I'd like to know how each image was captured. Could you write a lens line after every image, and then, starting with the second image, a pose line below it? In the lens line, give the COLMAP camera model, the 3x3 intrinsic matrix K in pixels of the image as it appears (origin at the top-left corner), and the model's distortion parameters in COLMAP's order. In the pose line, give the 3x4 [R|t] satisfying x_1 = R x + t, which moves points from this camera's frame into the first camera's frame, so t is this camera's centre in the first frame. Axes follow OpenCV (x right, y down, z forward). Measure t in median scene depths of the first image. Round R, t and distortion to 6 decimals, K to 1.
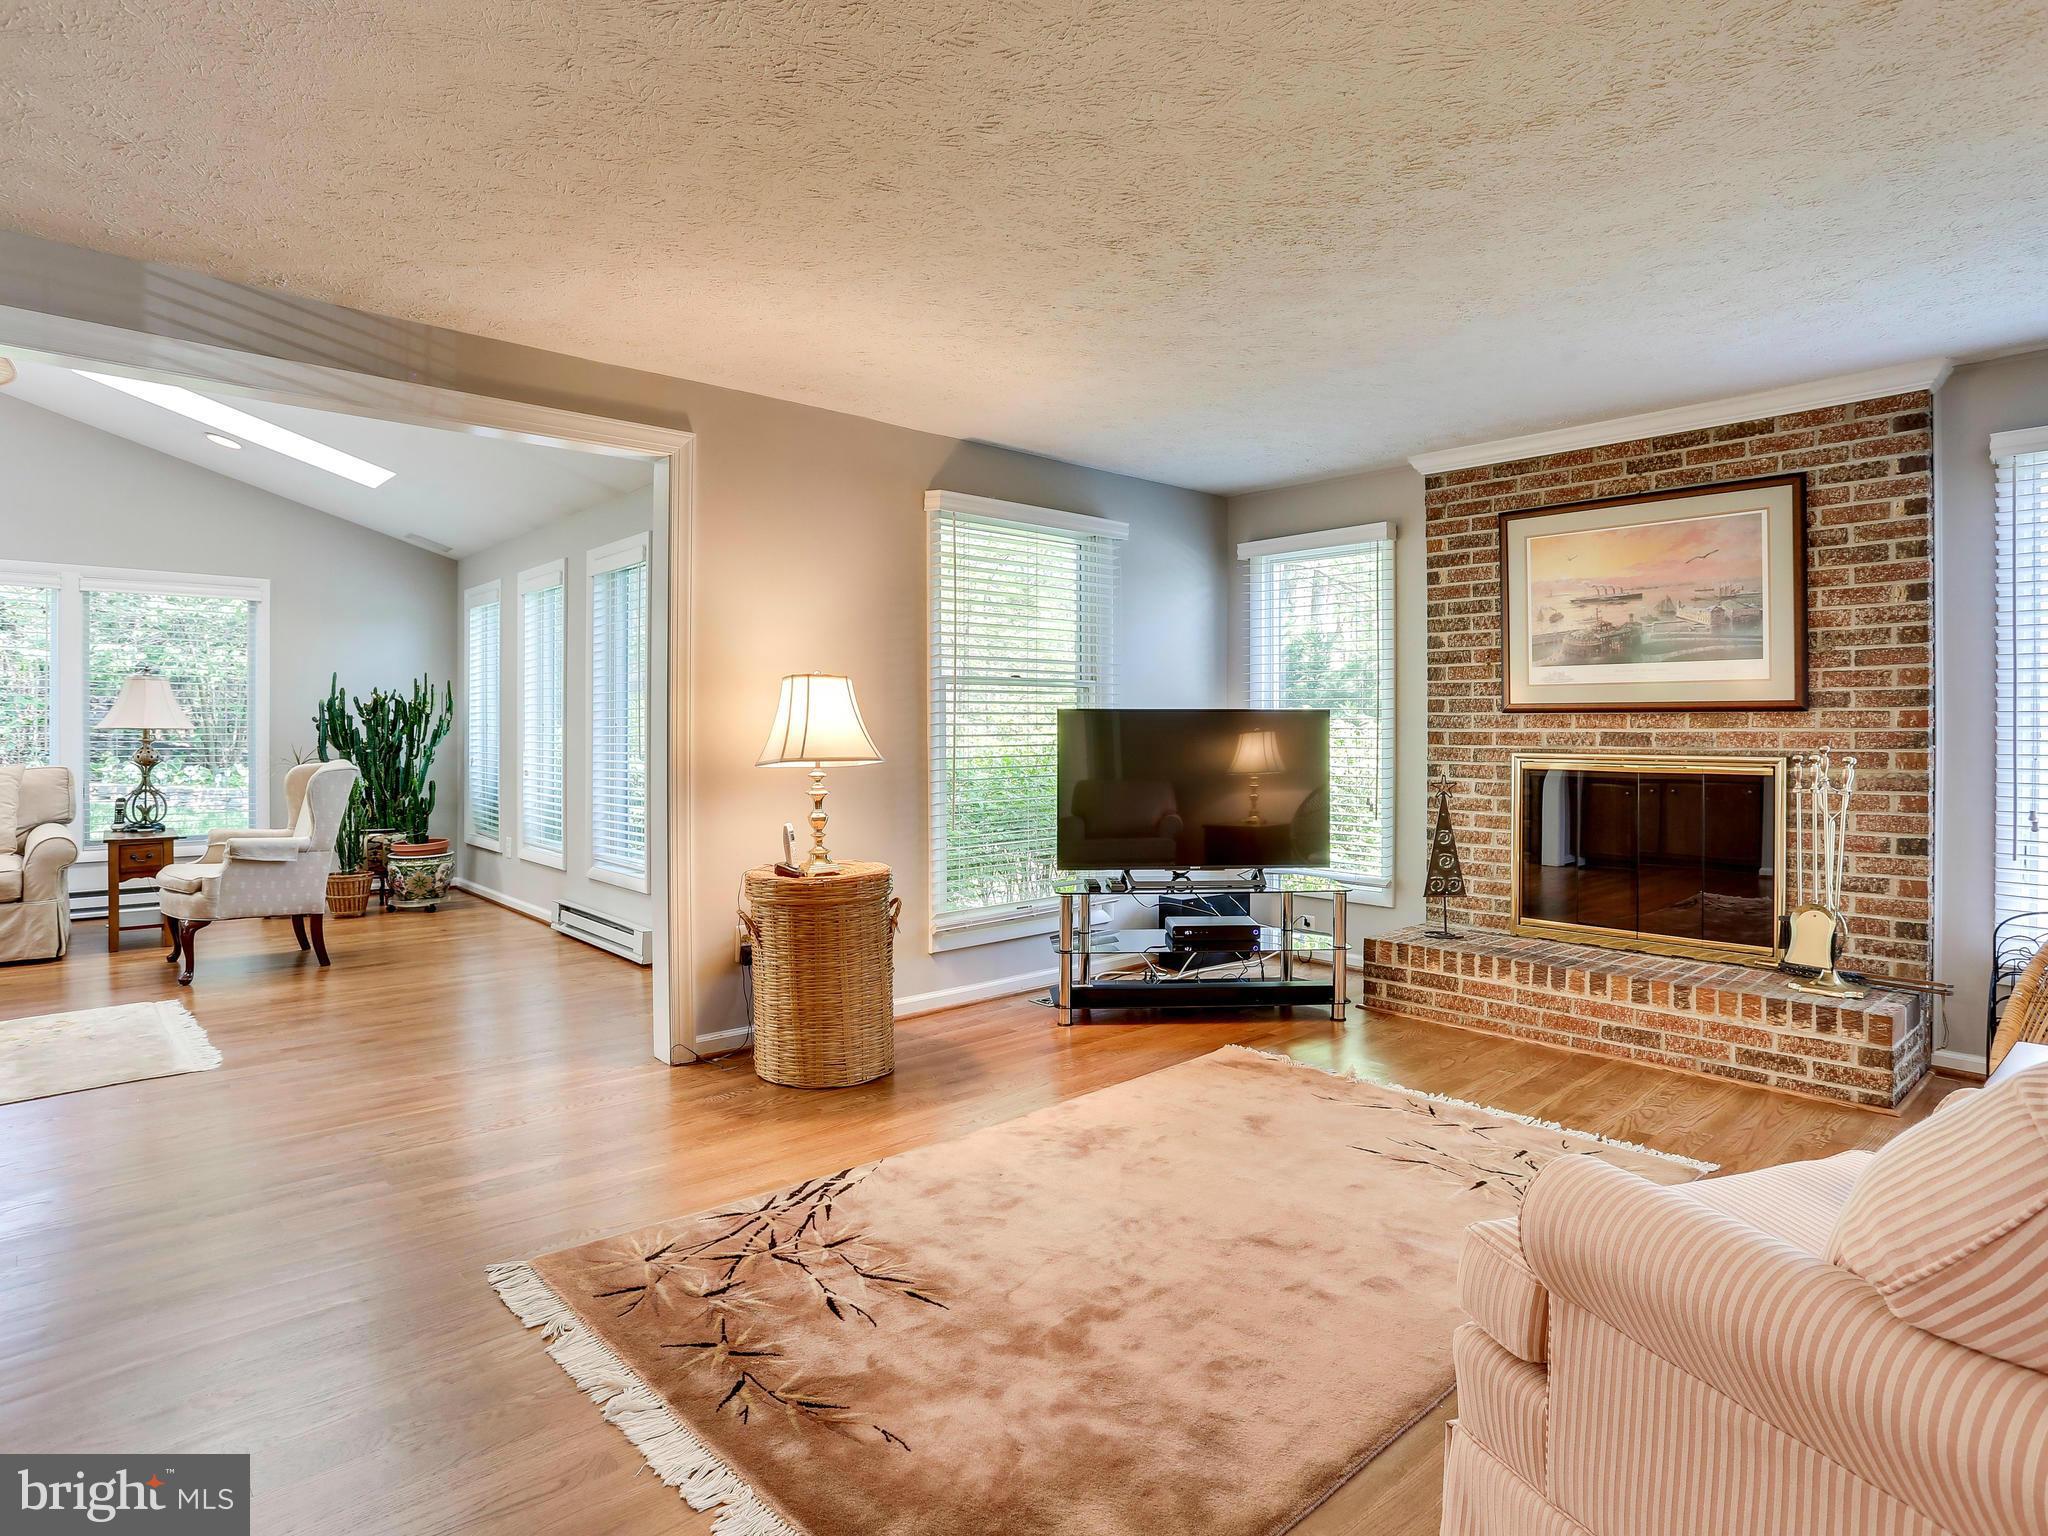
lens RADIAL K [[1116.1, 0, 1045.8], [0, 1116.1, 725.1], [0, 0, 1]] dist [-0.049150, 0.021757]
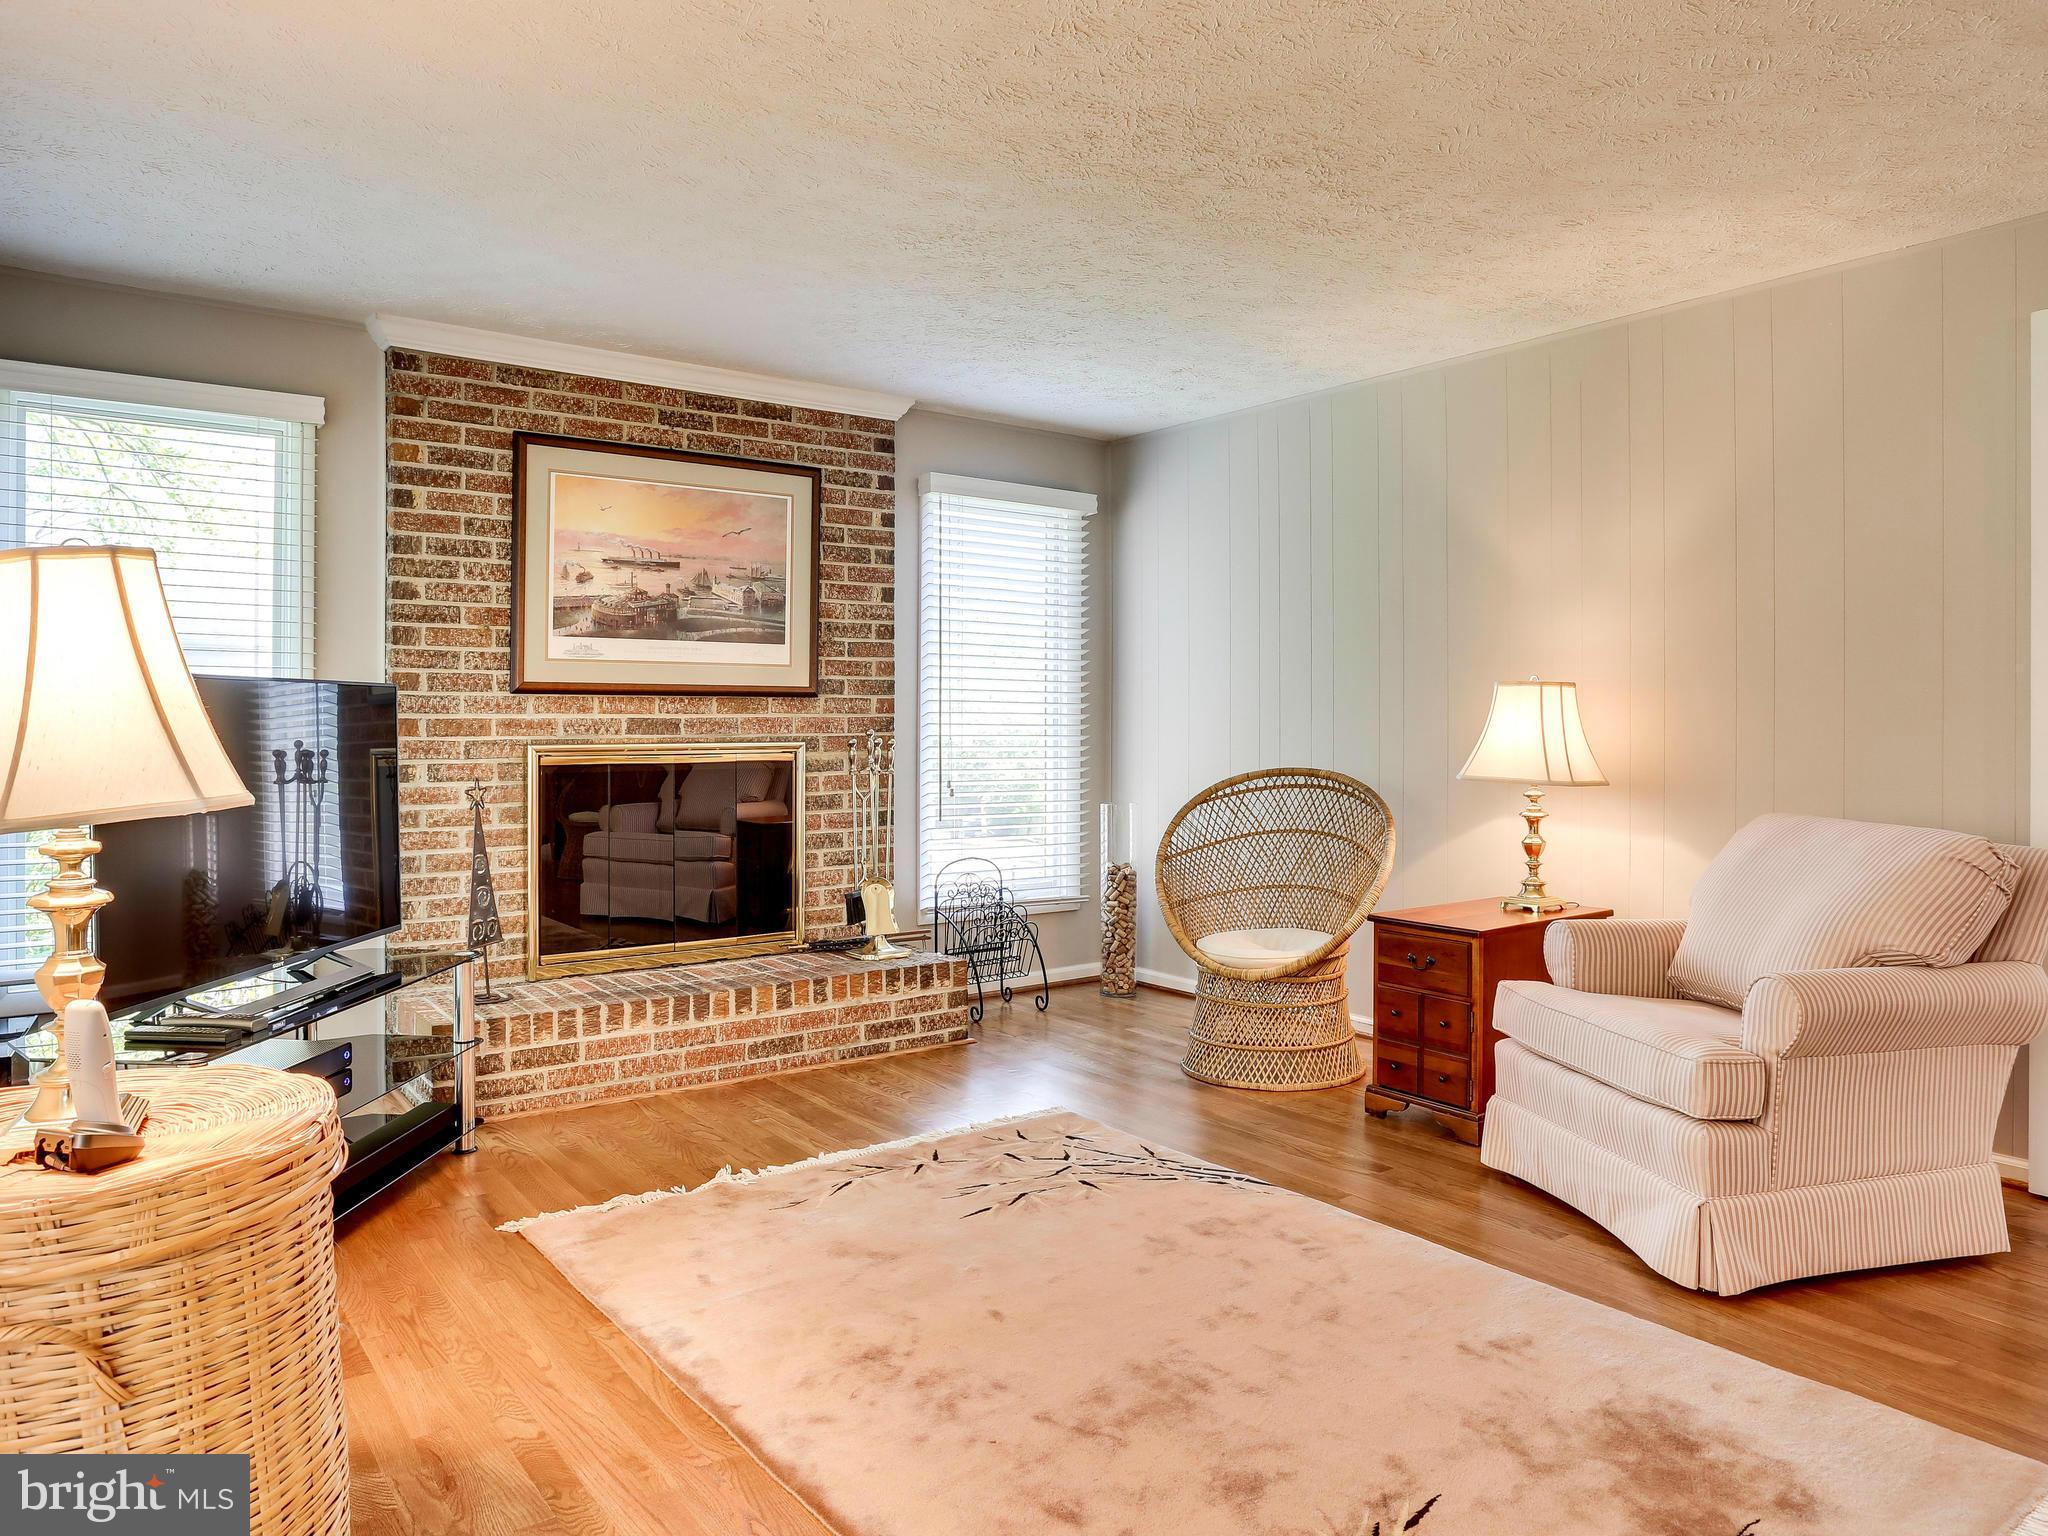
lens RADIAL K [[1356.2, 0, 1014.2], [0, 1356.2, 722.7], [0, 0, 1]] dist [-0.051576, 0.017309]
pose [[0.118920, -0.005480, 0.992889, -0.541477], [-0.003544, 0.999976, 0.005944, 0.002720], [-0.992897, -0.004226, 0.118898, 0.634103]]
